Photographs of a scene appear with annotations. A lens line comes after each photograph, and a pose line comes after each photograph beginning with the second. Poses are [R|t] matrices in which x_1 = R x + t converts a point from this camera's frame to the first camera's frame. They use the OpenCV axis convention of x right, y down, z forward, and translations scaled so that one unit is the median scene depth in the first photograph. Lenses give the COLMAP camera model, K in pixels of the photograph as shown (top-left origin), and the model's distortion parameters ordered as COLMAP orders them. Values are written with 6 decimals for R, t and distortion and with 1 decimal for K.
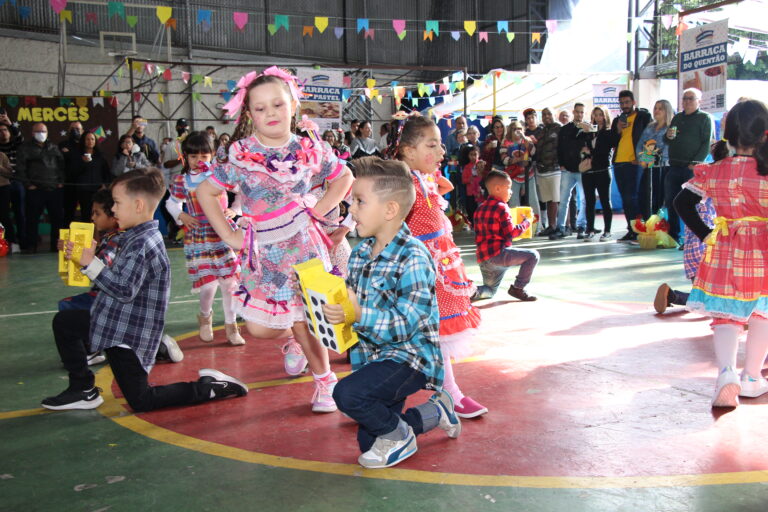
lens RADIAL K [[1035.0, 0, 384.0], [0, 1035.0, 256.0], [0, 0, 1]] dist [-0.032664, 1.003314]
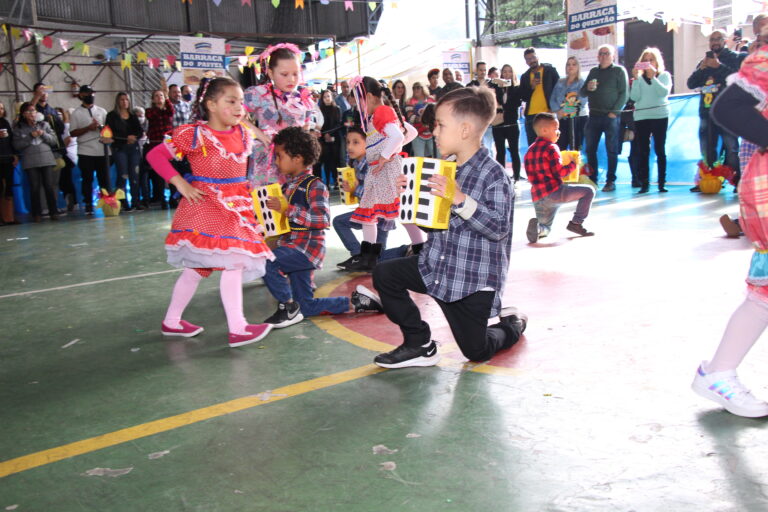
lens RADIAL K [[926.8, 0, 384.0], [0, 926.8, 256.0], [0, 0, 1]] dist [-0.035689, 0.433877]
pose [[0.962641, -0.070719, 0.261385, -0.170201], [0.061727, 0.997189, 0.042463, 0.006803], [-0.263653, -0.024742, 0.964300, 0.088483]]
